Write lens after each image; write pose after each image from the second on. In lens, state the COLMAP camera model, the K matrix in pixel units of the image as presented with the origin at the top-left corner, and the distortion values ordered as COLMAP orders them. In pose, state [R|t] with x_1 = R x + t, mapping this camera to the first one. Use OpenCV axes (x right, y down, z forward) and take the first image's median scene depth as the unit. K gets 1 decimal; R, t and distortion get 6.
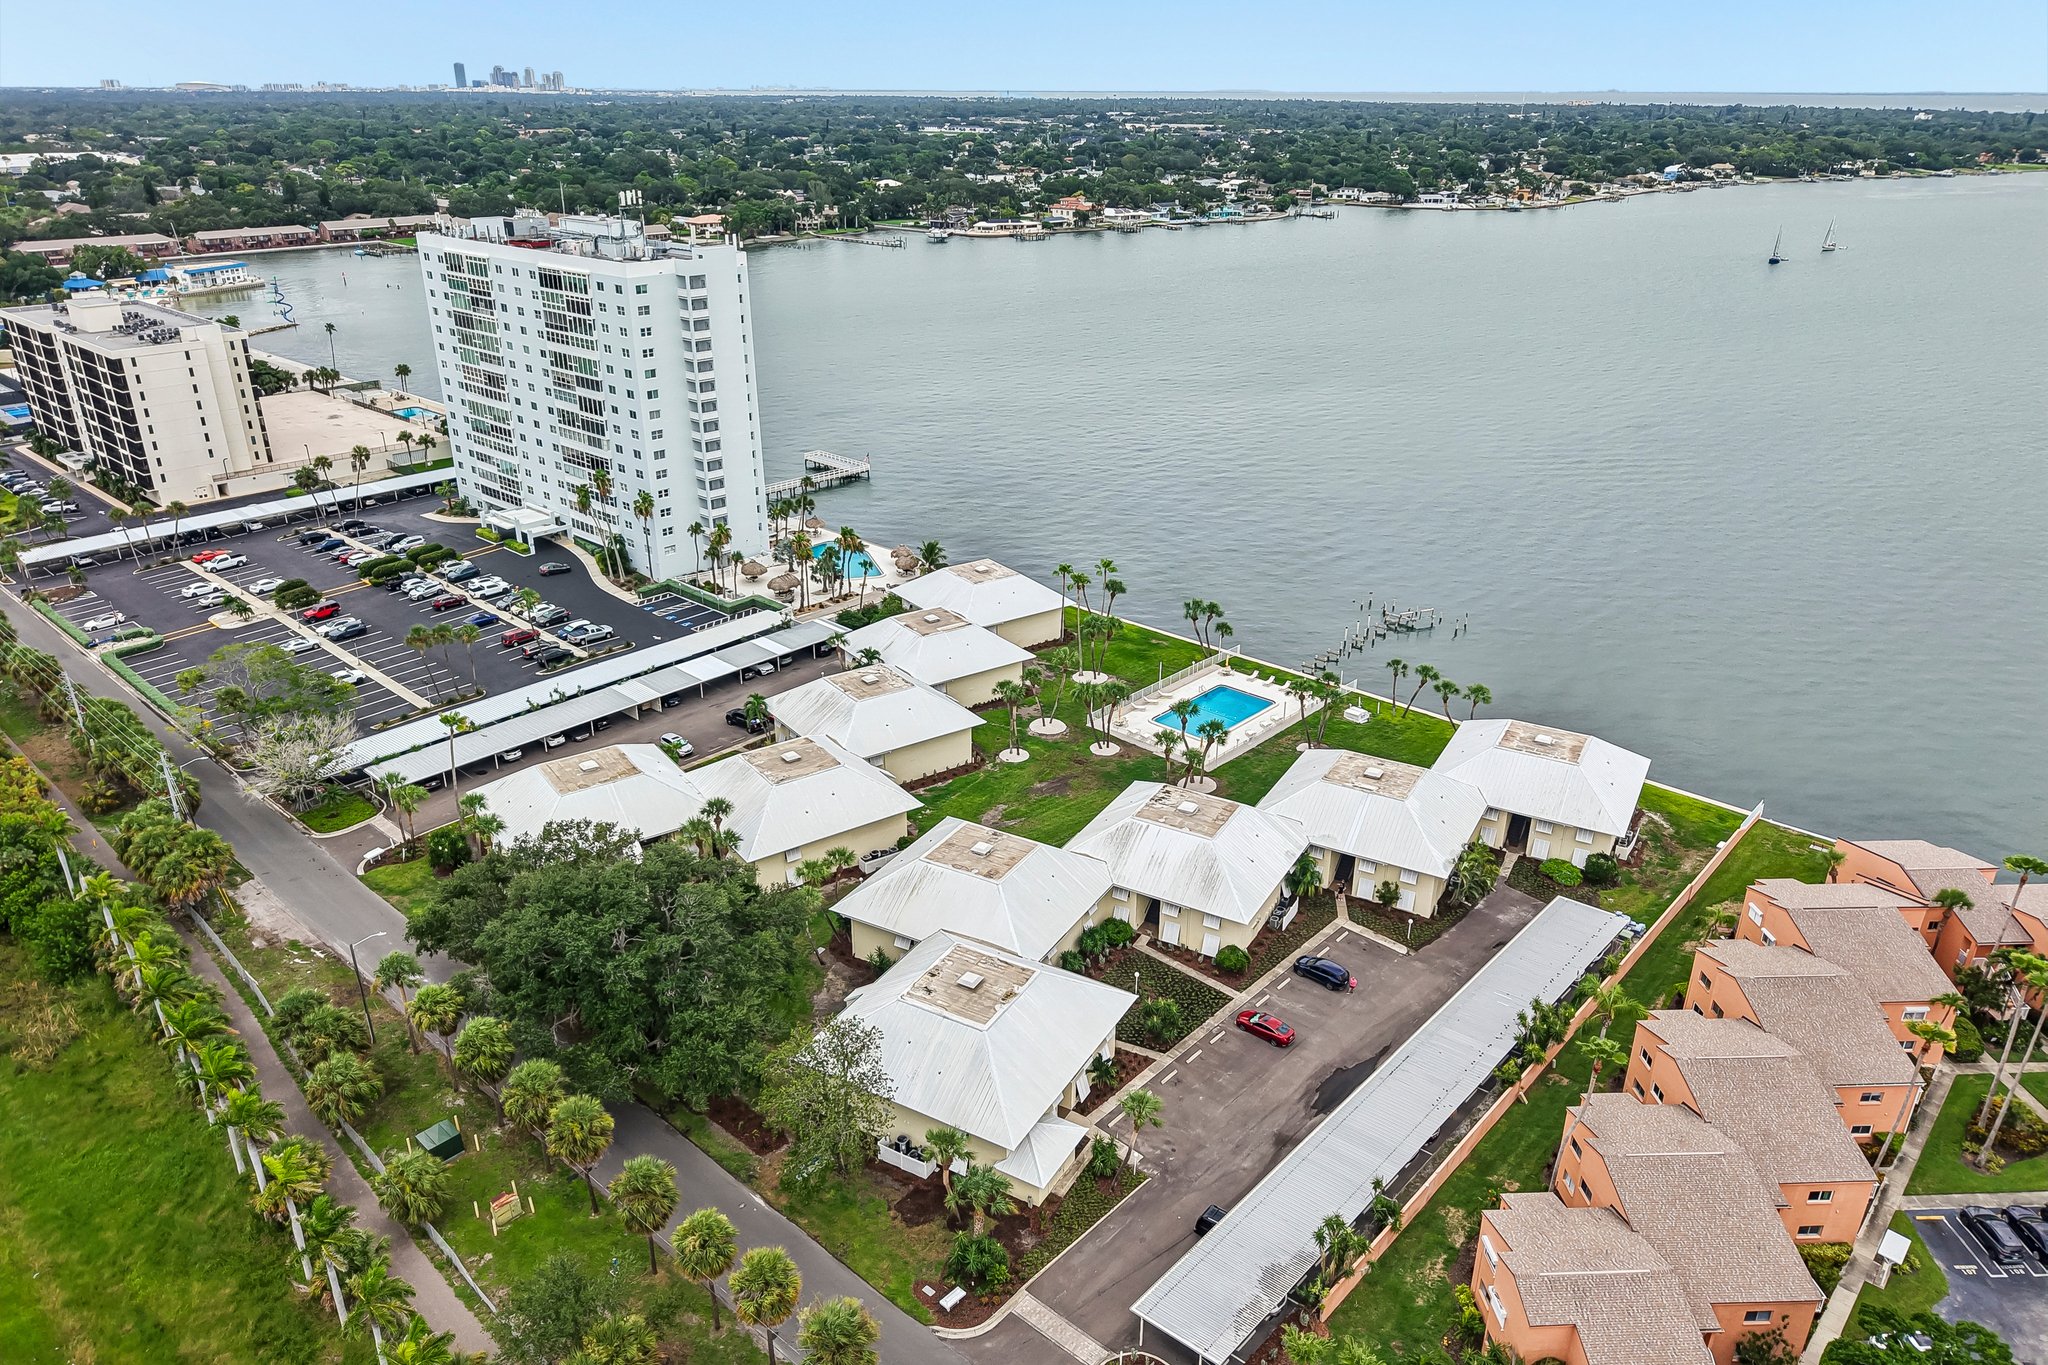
lens RADIAL K [[1373.4, 0, 1019.2], [0, 1373.4, 680.7], [0, 0, 1]] dist [0.020639, -0.017574]
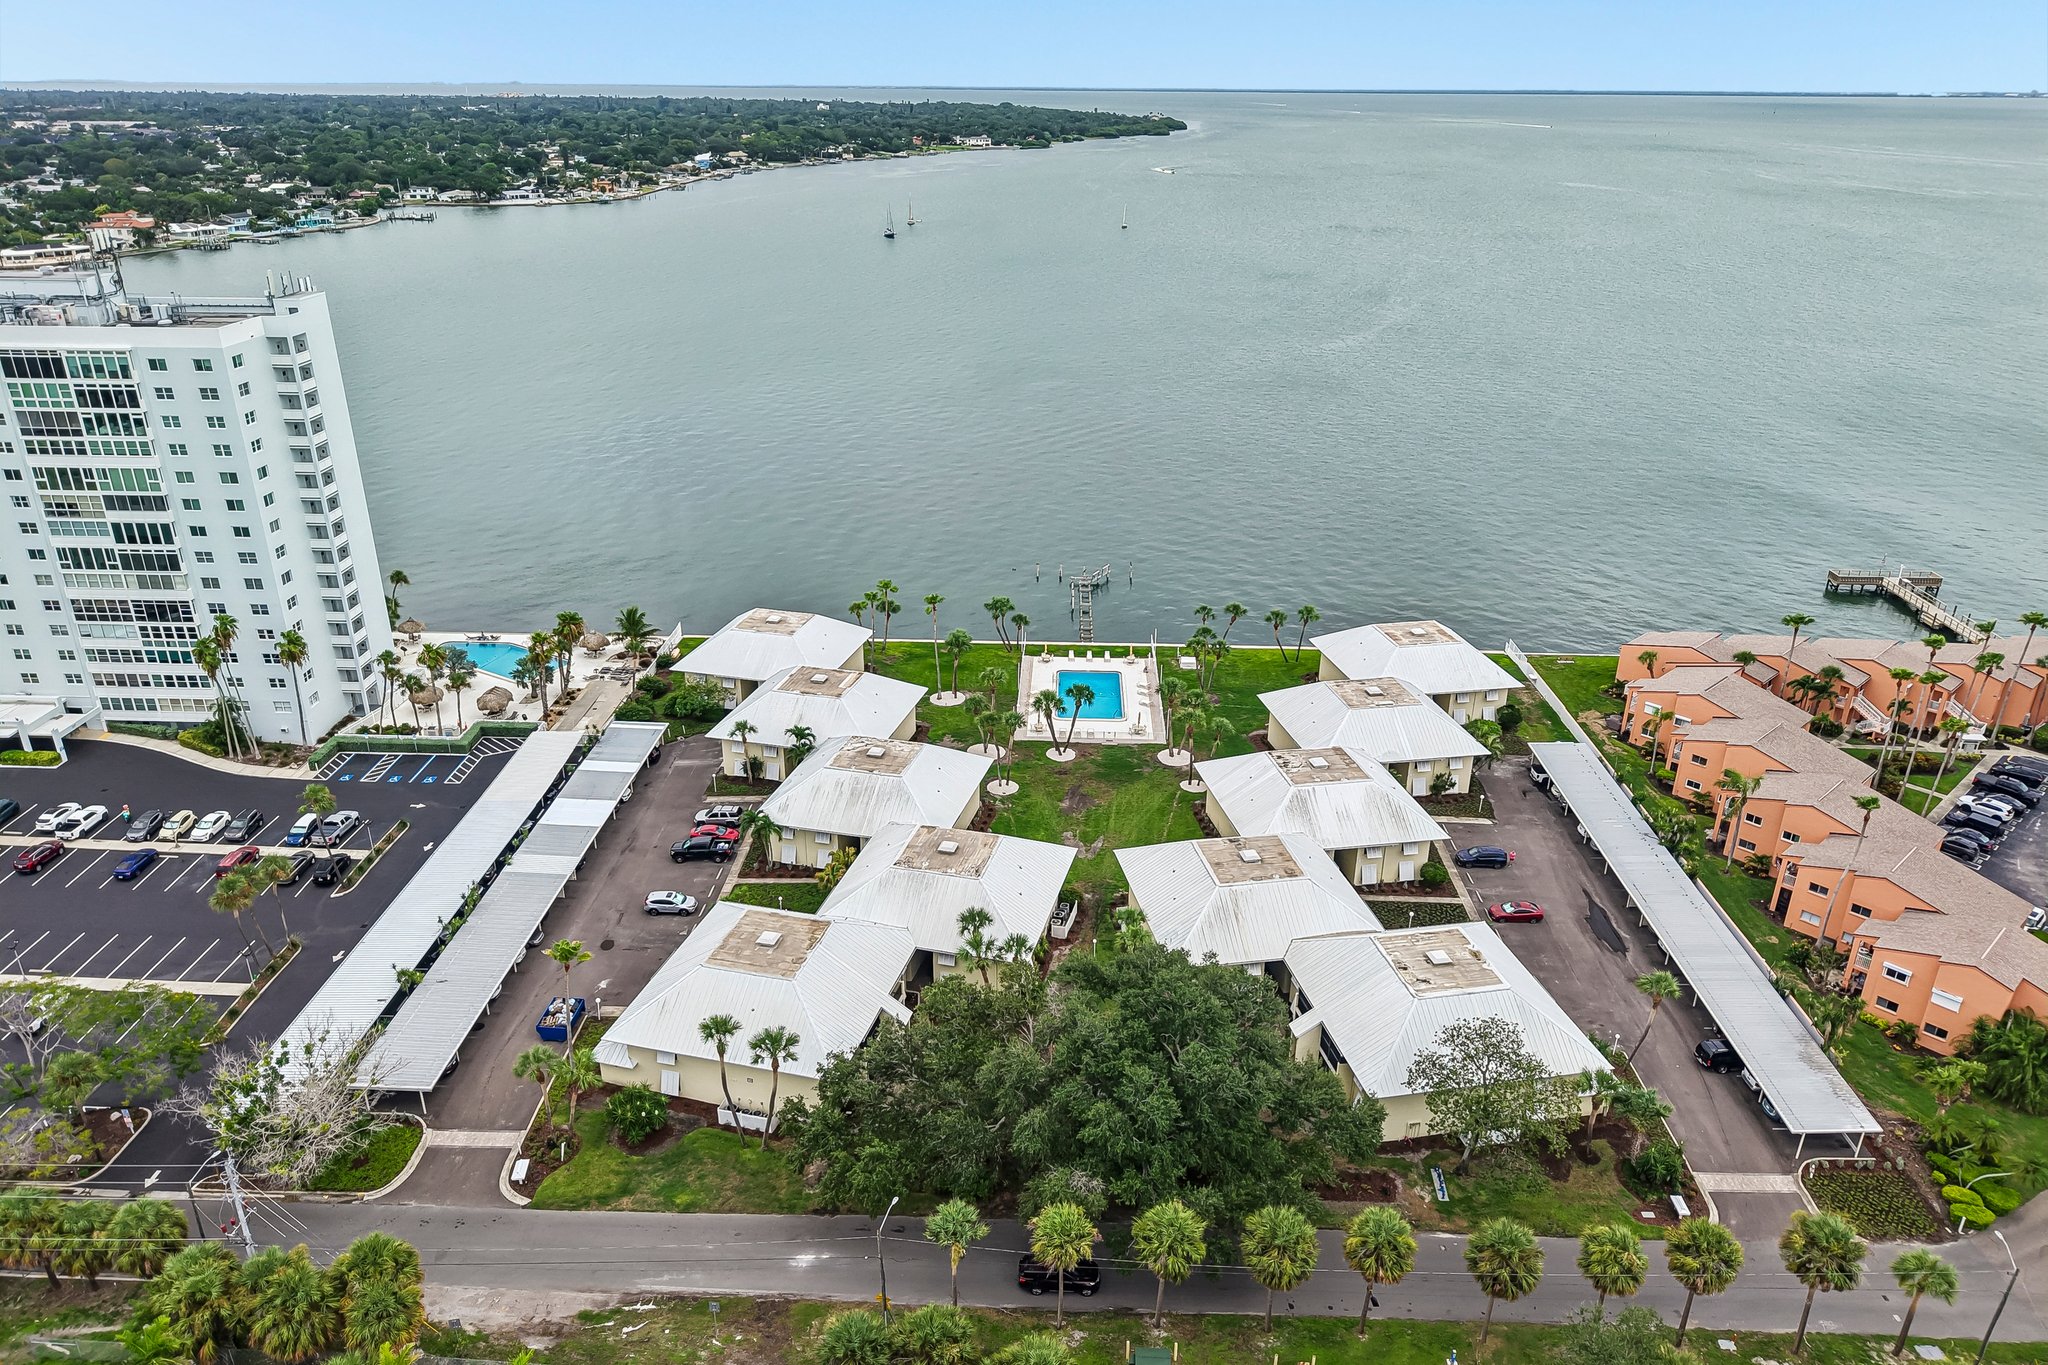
lens RADIAL K [[1373.4, 0, 1019.2], [0, 1373.4, 680.7], [0, 0, 1]] dist [0.020639, -0.017574]
pose [[0.764647, -0.257327, 0.590845, -0.410096], [0.254404, 0.962890, 0.090124, -0.076175], [-0.592110, 0.081400, 0.801735, 0.167861]]
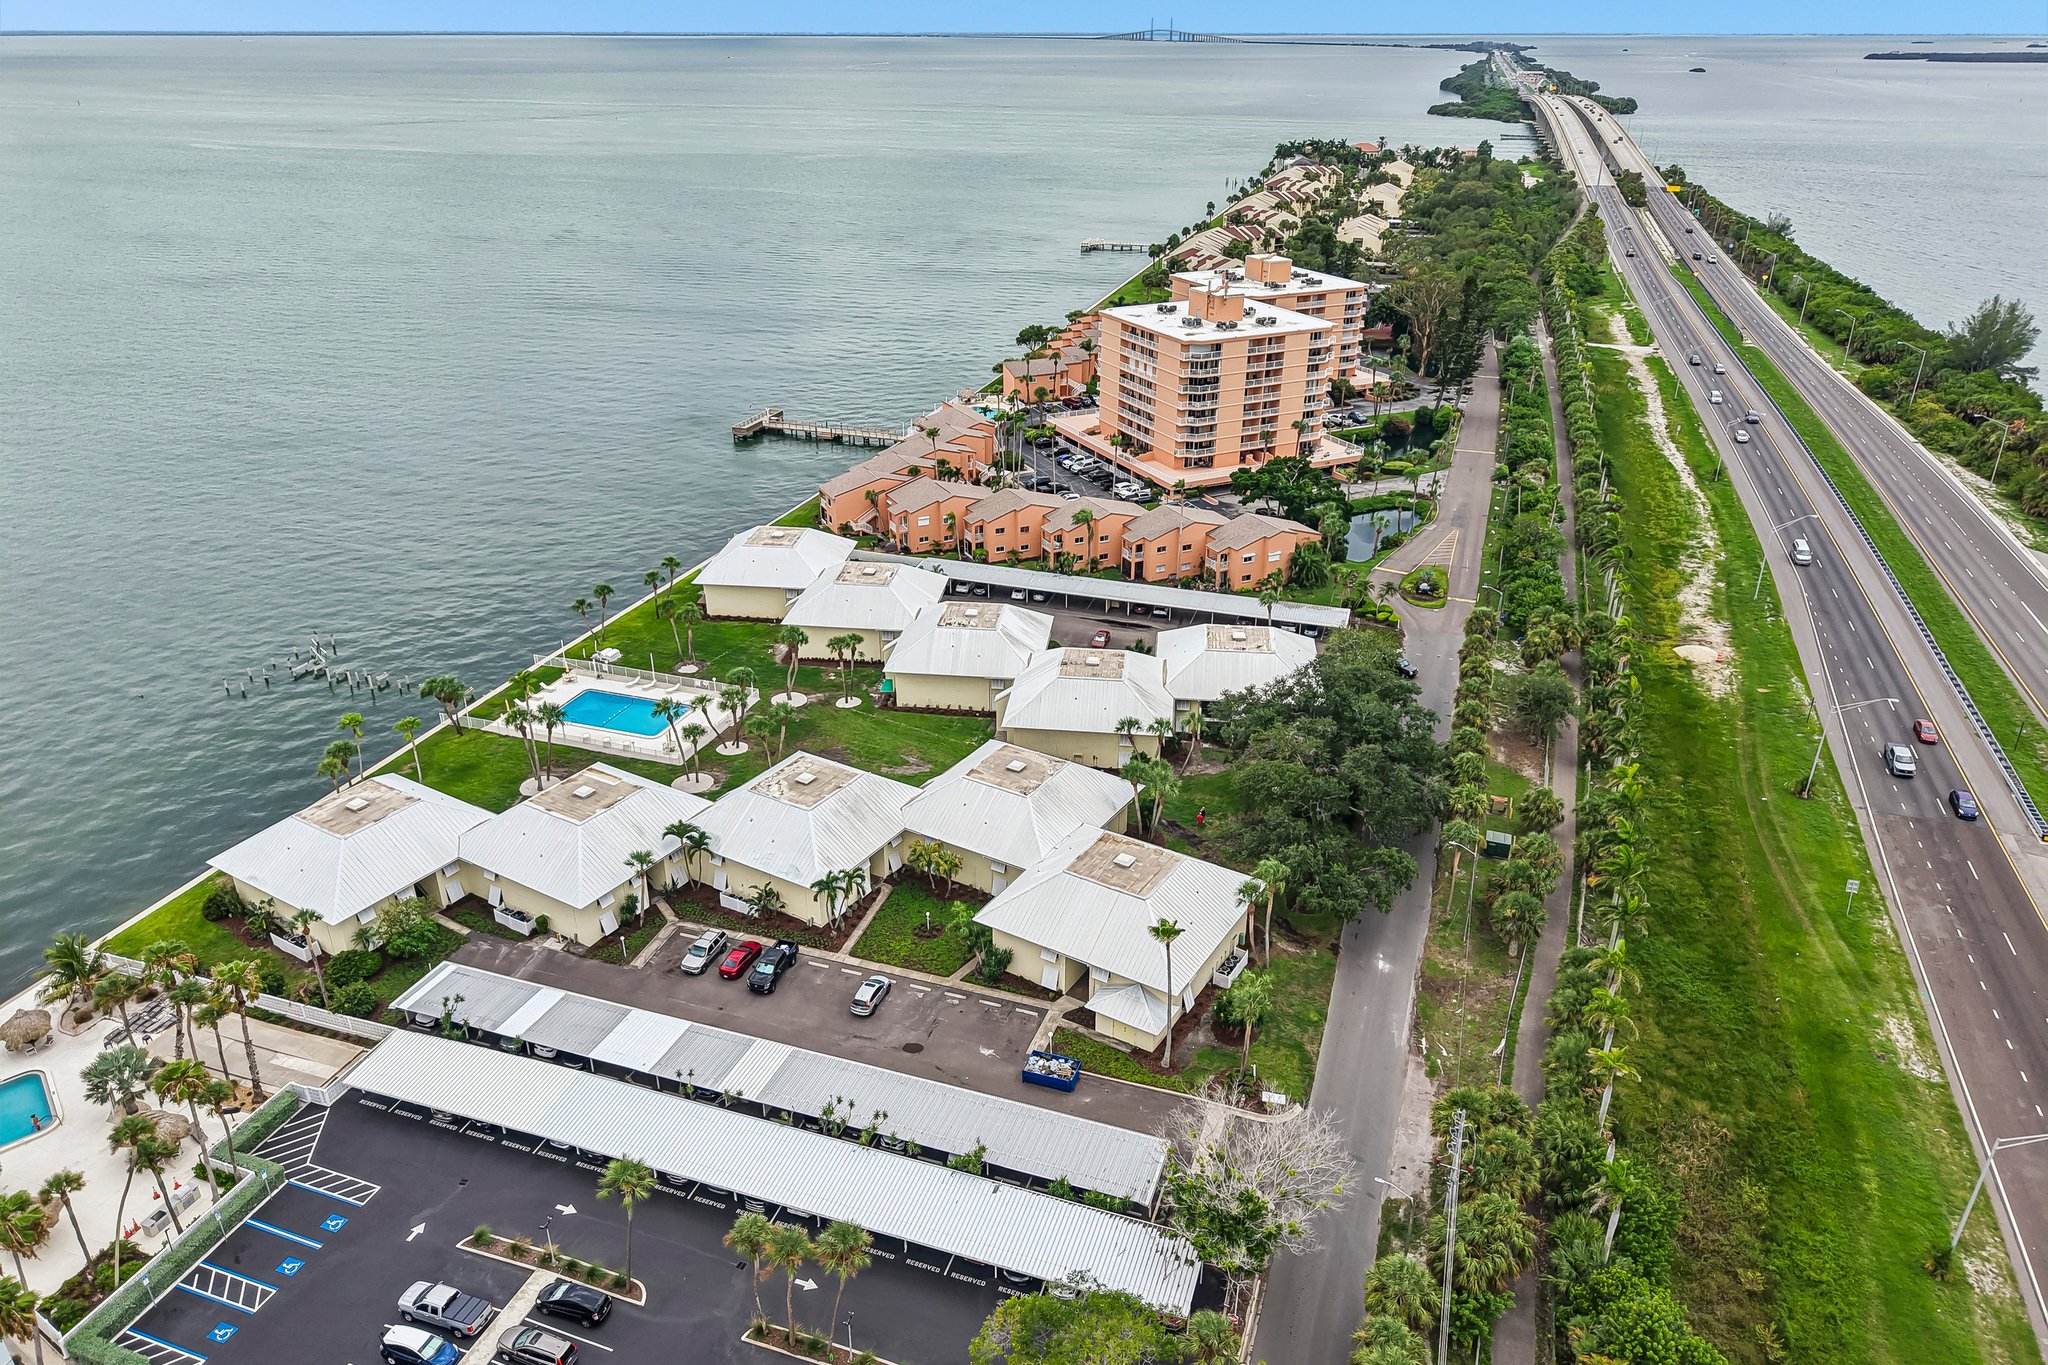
lens RADIAL K [[1373.4, 0, 1019.2], [0, 1373.4, 680.7], [0, 0, 1]] dist [0.020639, -0.017574]
pose [[-0.391590, -0.396396, 0.830378, -0.627240], [0.366592, 0.760521, 0.535927, -0.337721], [-0.843959, 0.514273, -0.152497, 0.730969]]
